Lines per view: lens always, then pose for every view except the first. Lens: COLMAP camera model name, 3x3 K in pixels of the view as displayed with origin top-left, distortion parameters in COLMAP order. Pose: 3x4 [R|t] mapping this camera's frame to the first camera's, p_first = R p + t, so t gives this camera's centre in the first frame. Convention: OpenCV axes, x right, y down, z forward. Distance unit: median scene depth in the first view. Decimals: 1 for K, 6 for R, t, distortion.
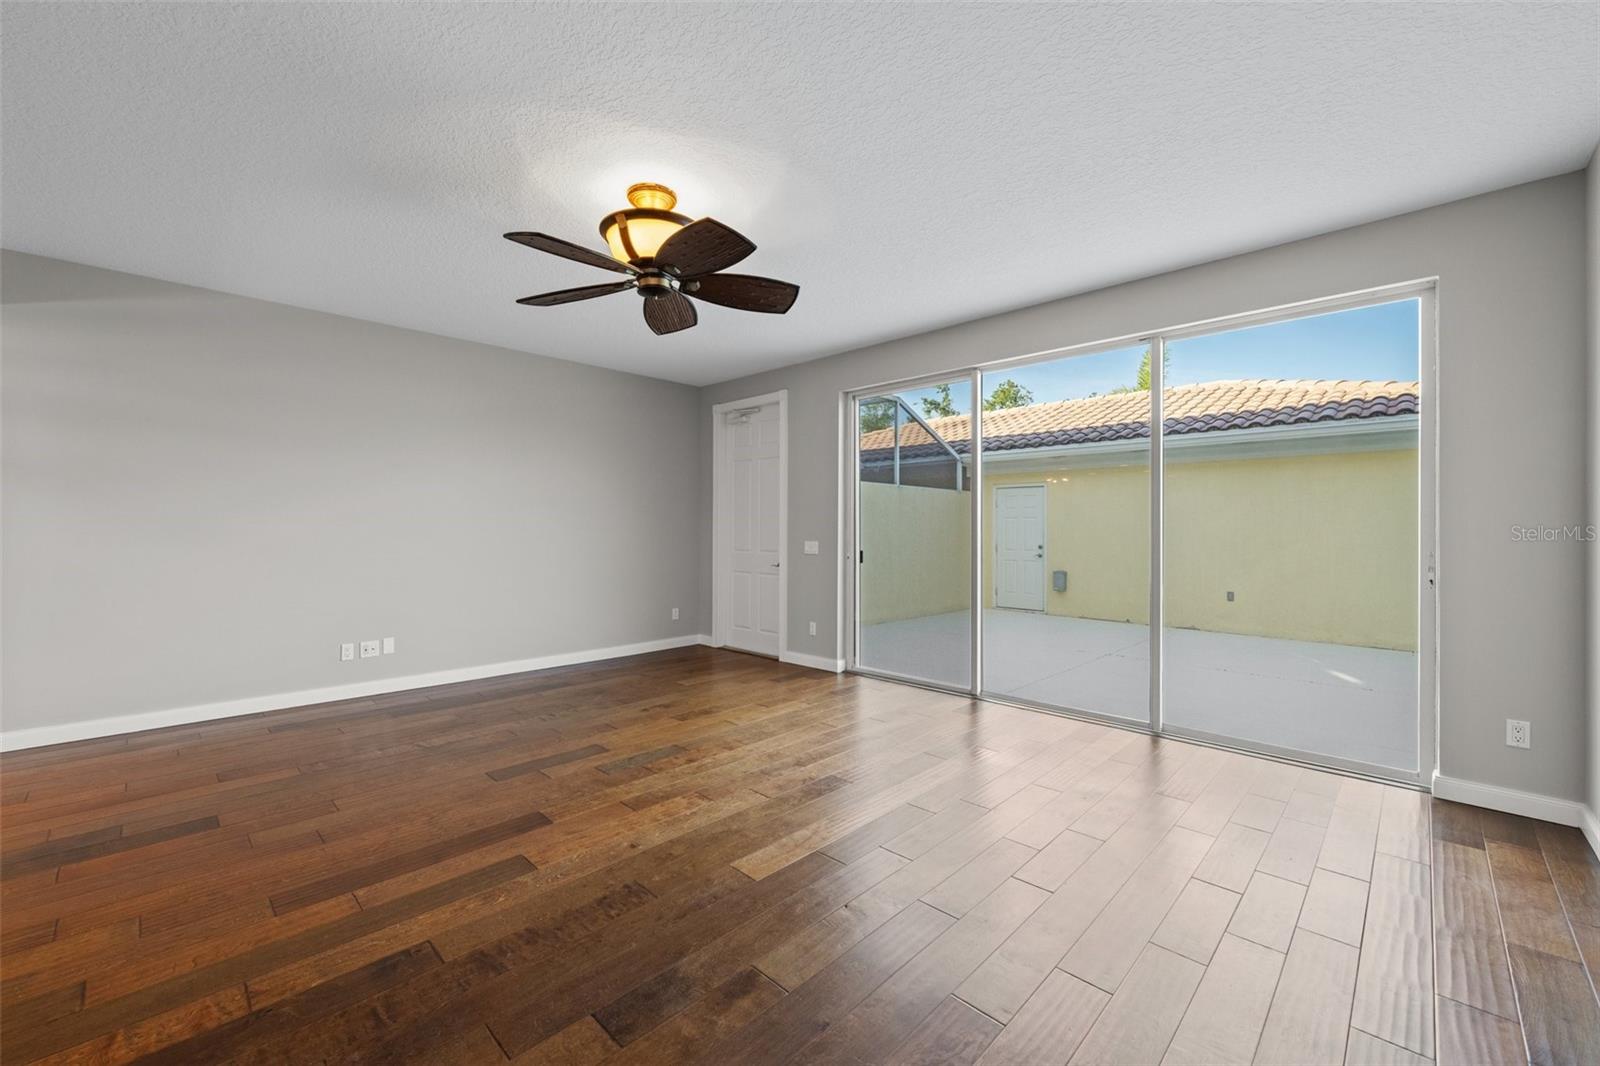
lens RADIAL K [[642.5, 0, 791.8], [0, 642.5, 526.2], [0, 0, 1]] dist [0.000920, -0.000037]
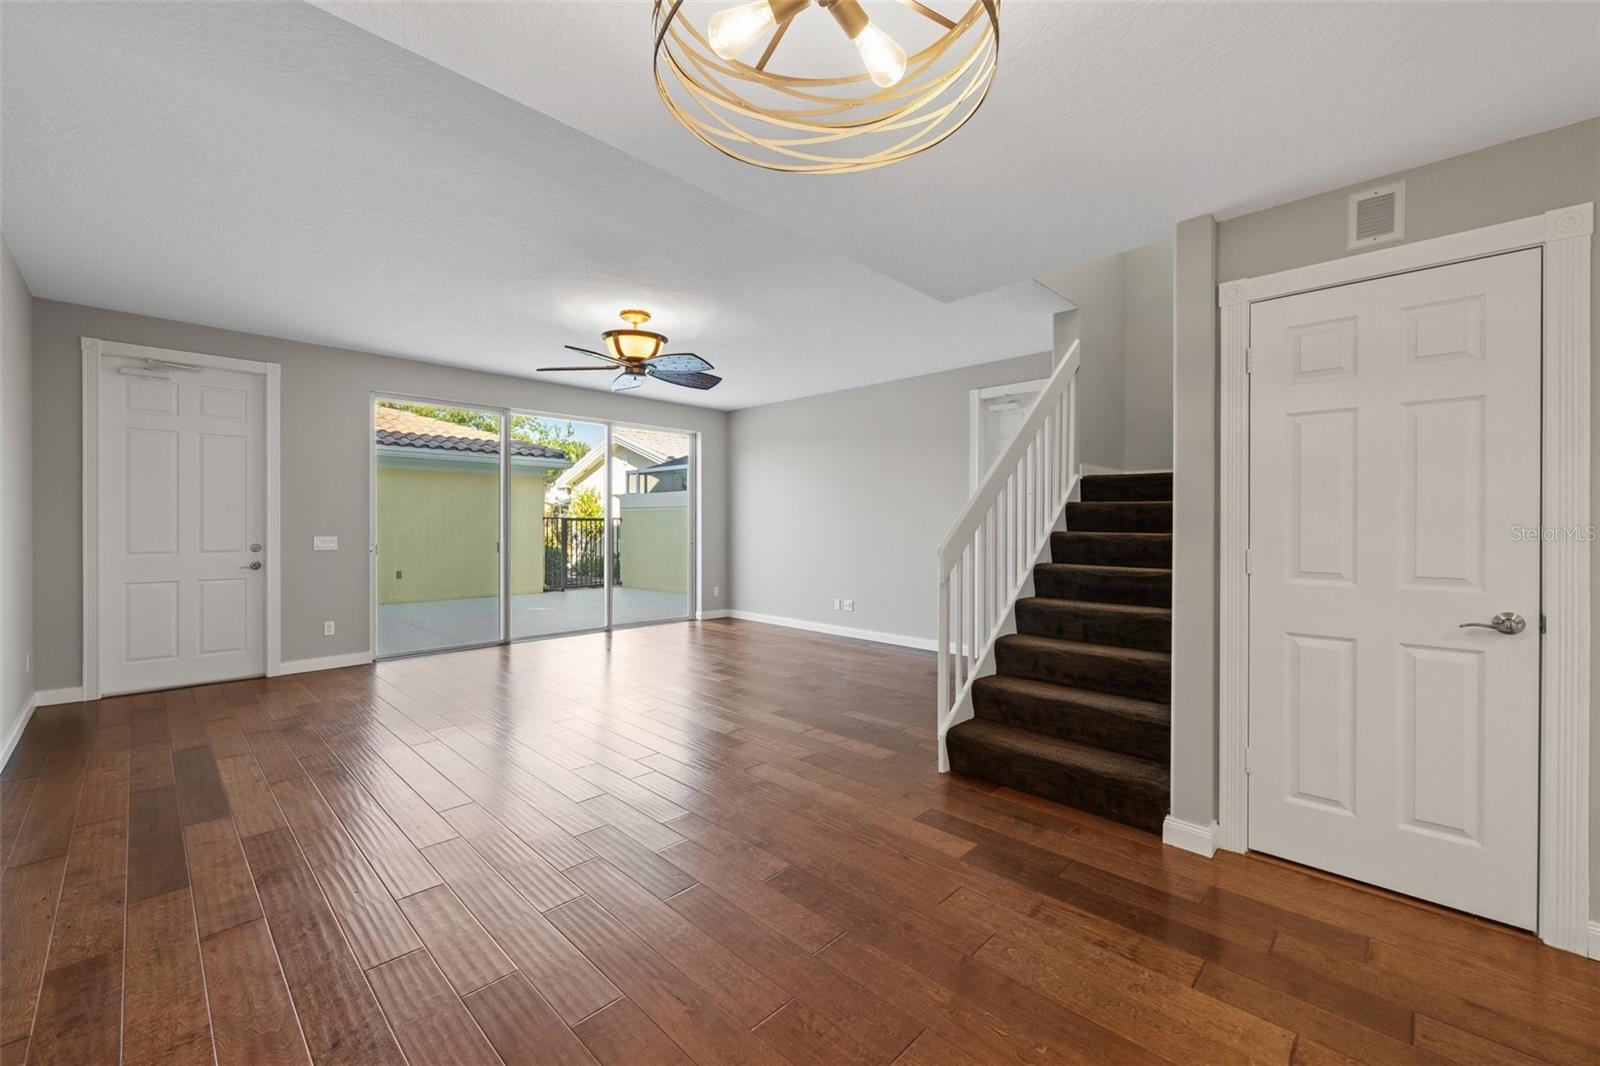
lens RADIAL K [[642.5, 0, 791.8], [0, 642.5, 526.2], [0, 0, 1]] dist [0.000920, -0.000037]
pose [[-0.001778, -0.006208, 0.999979, -0.884090], [-0.004489, 0.999971, 0.006200, -0.001006], [-0.999988, -0.004478, -0.001805, 0.302123]]
